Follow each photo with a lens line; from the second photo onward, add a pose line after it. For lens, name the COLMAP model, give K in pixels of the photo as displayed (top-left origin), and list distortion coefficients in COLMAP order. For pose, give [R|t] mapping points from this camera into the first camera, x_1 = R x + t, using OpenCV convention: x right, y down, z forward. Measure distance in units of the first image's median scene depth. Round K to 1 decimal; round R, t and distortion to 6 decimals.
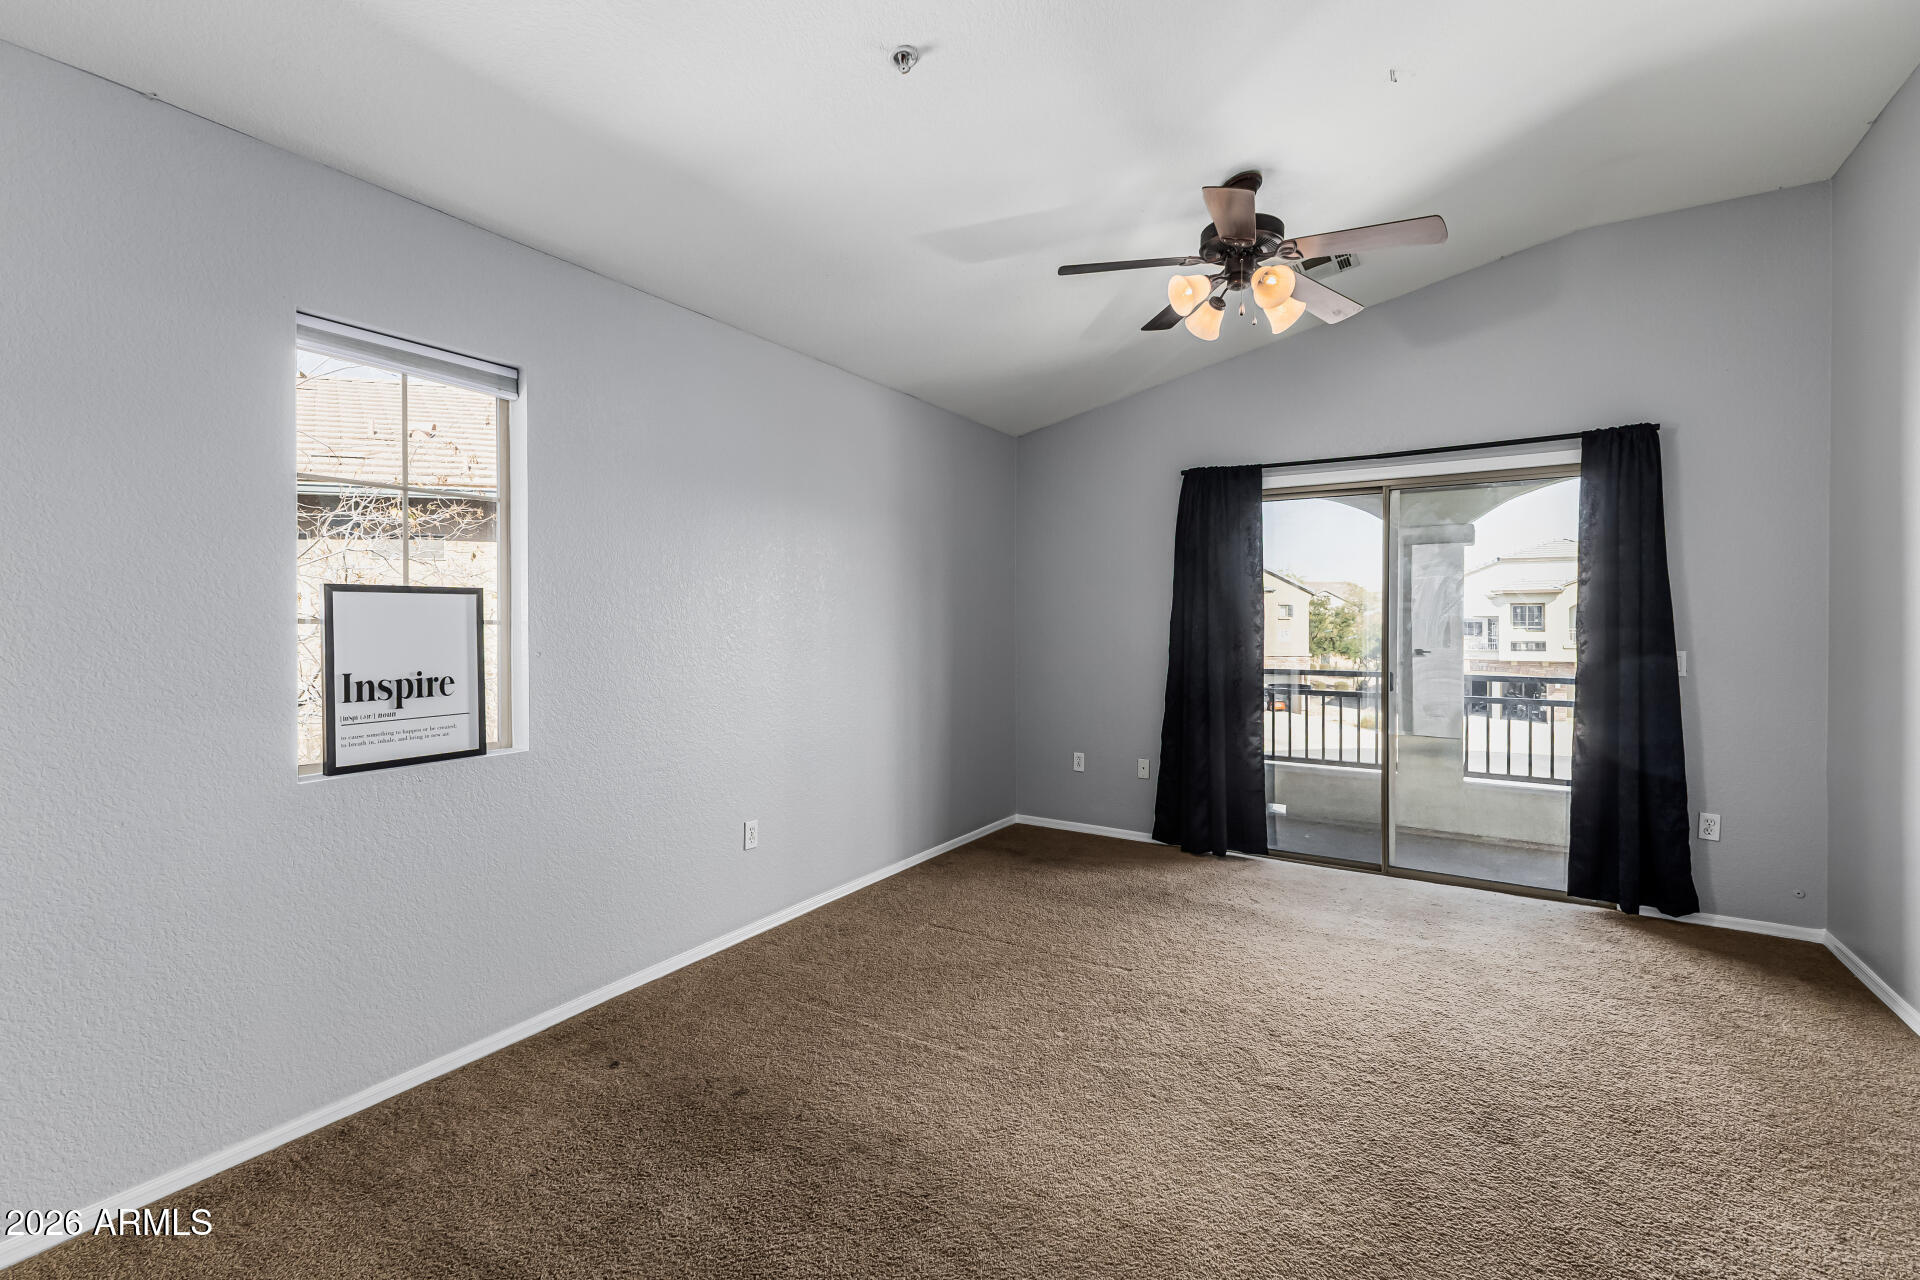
lens RADIAL K [[837.9, 0, 976.9], [0, 837.9, 629.9], [0, 0, 1]] dist [0.010805, -0.004105]
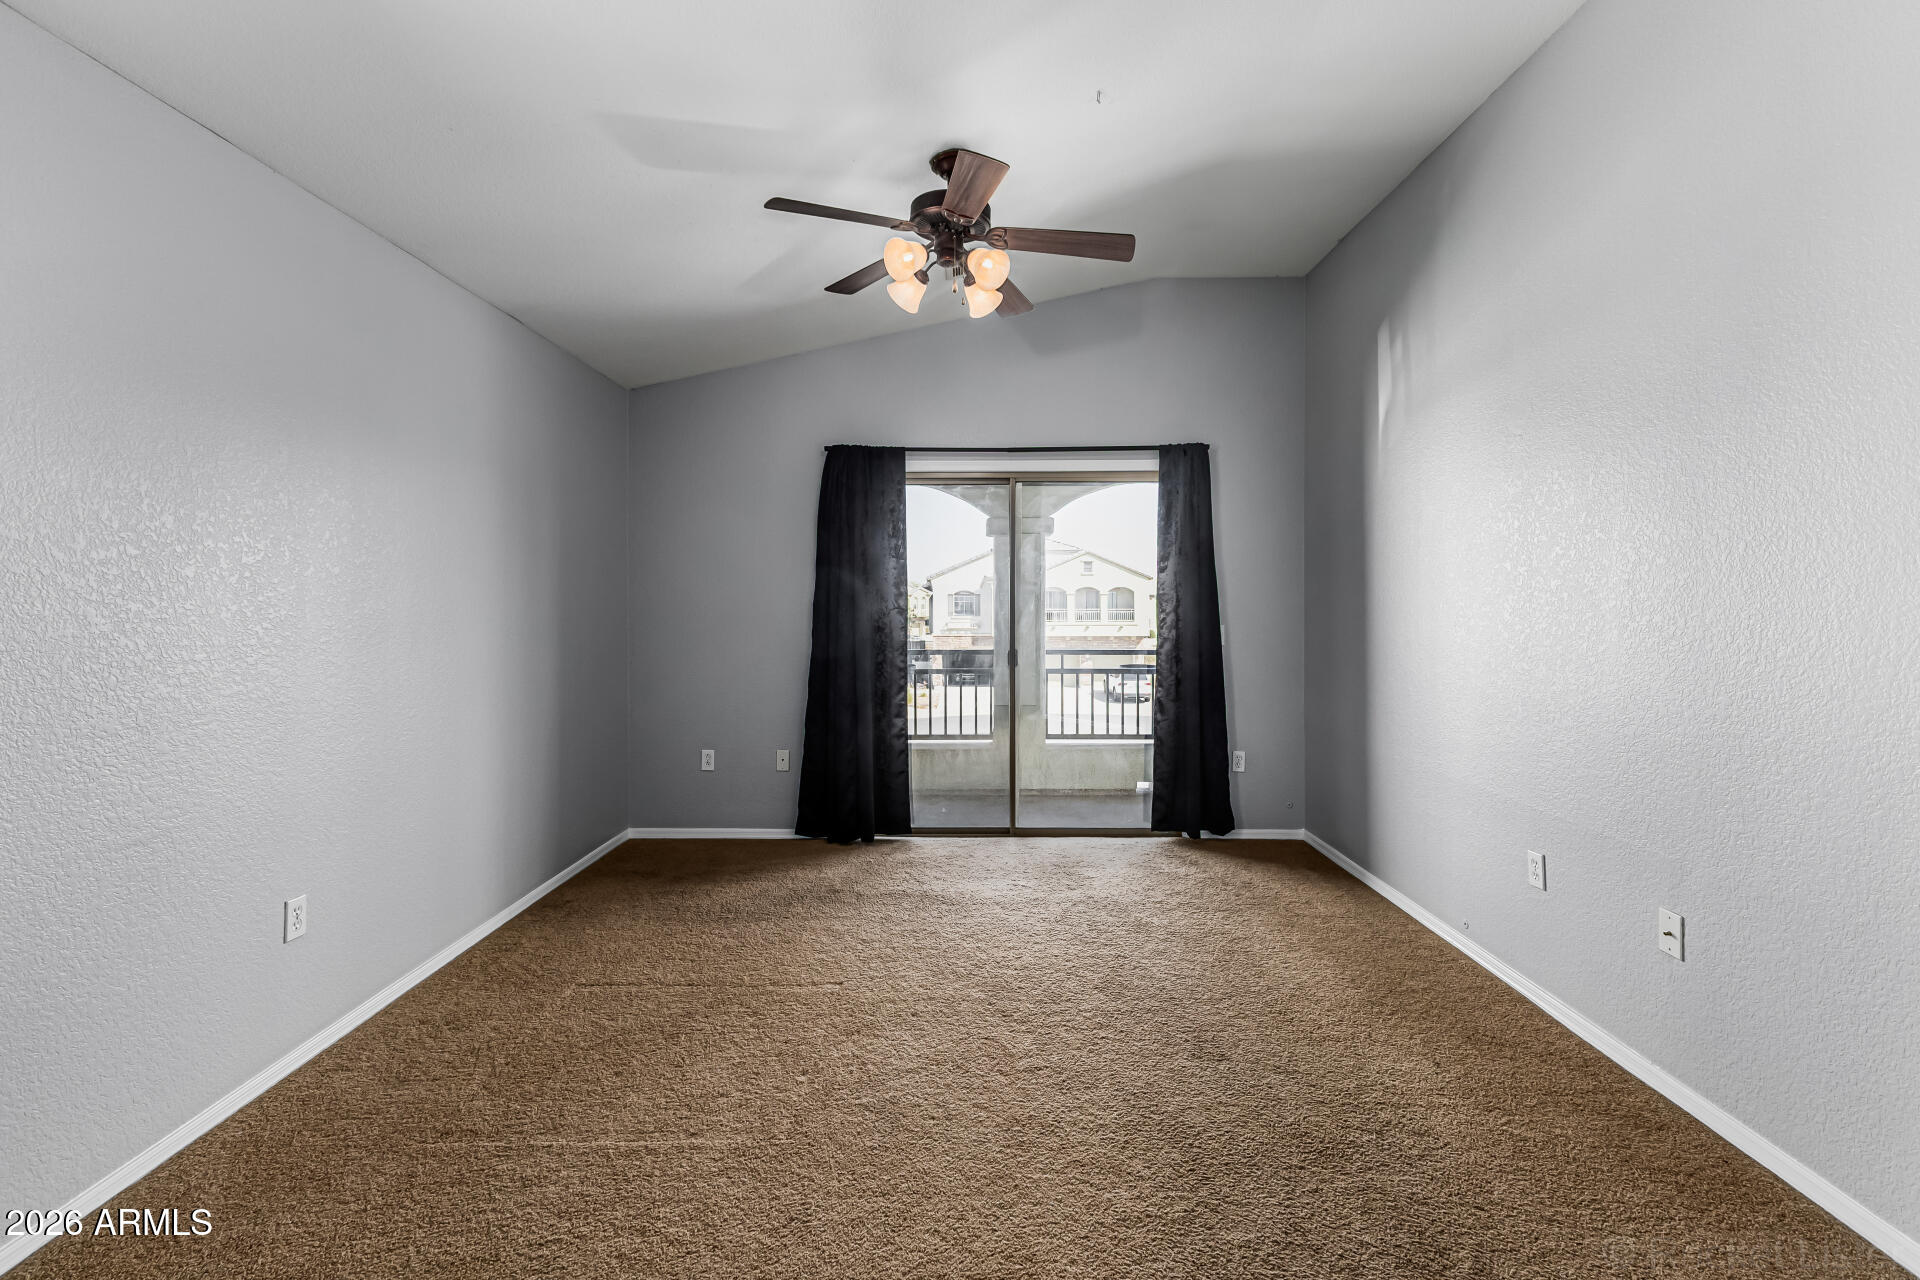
lens RADIAL K [[837.9, 0, 967.7], [0, 837.9, 605.7], [0, 0, 1]] dist [0.010805, -0.004105]
pose [[0.852295, -0.004148, 0.523046, -0.161745], [0.008255, 0.999951, -0.005522, -0.000588], [-0.522997, 0.009025, 0.852287, 0.130961]]
